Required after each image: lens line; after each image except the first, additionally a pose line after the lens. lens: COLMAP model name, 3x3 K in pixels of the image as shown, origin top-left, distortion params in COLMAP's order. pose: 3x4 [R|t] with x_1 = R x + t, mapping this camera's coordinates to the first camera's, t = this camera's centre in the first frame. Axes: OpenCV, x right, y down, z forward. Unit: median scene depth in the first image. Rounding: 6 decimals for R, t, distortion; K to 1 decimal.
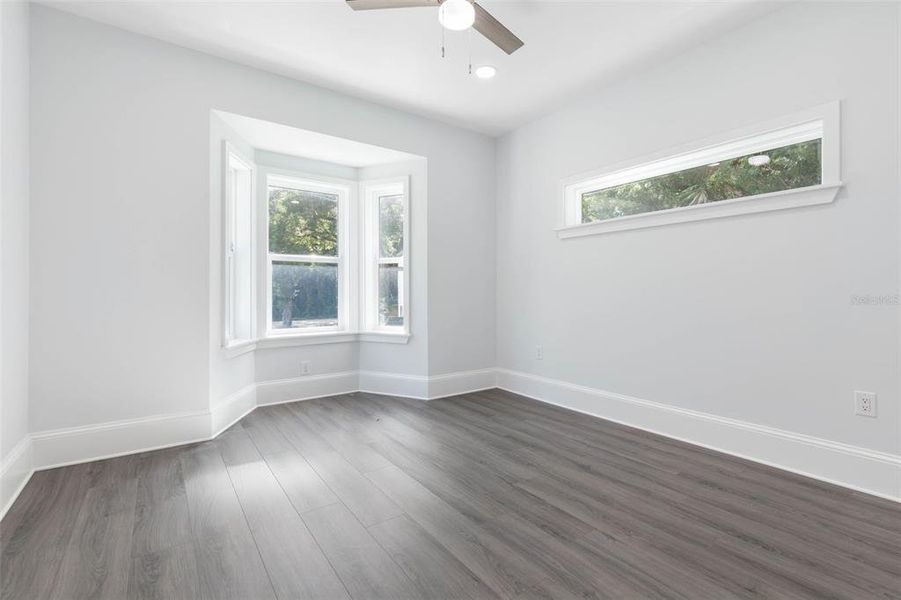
lens RADIAL K [[405.2, 0, 463.0], [0, 405.2, 296.2], [0, 0, 1]] dist [0.002360, 0.000033]
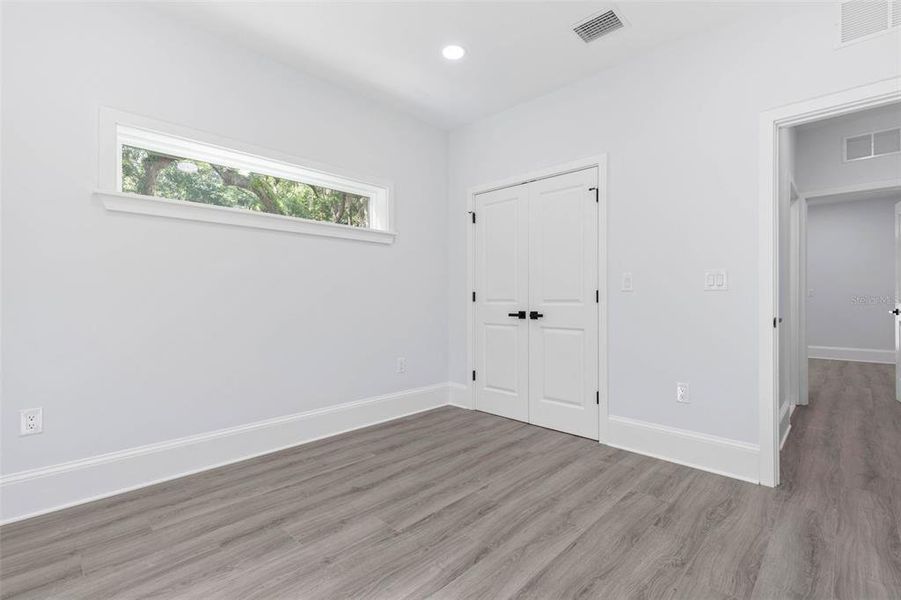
lens RADIAL K [[405.2, 0, 463.0], [0, 405.2, 296.2], [0, 0, 1]] dist [0.002360, 0.000033]
pose [[-0.169997, 0.007620, 0.985415, -0.692987], [0.010215, 0.999930, -0.005970, -0.011138], [-0.985392, 0.009051, -0.170063, 0.971945]]
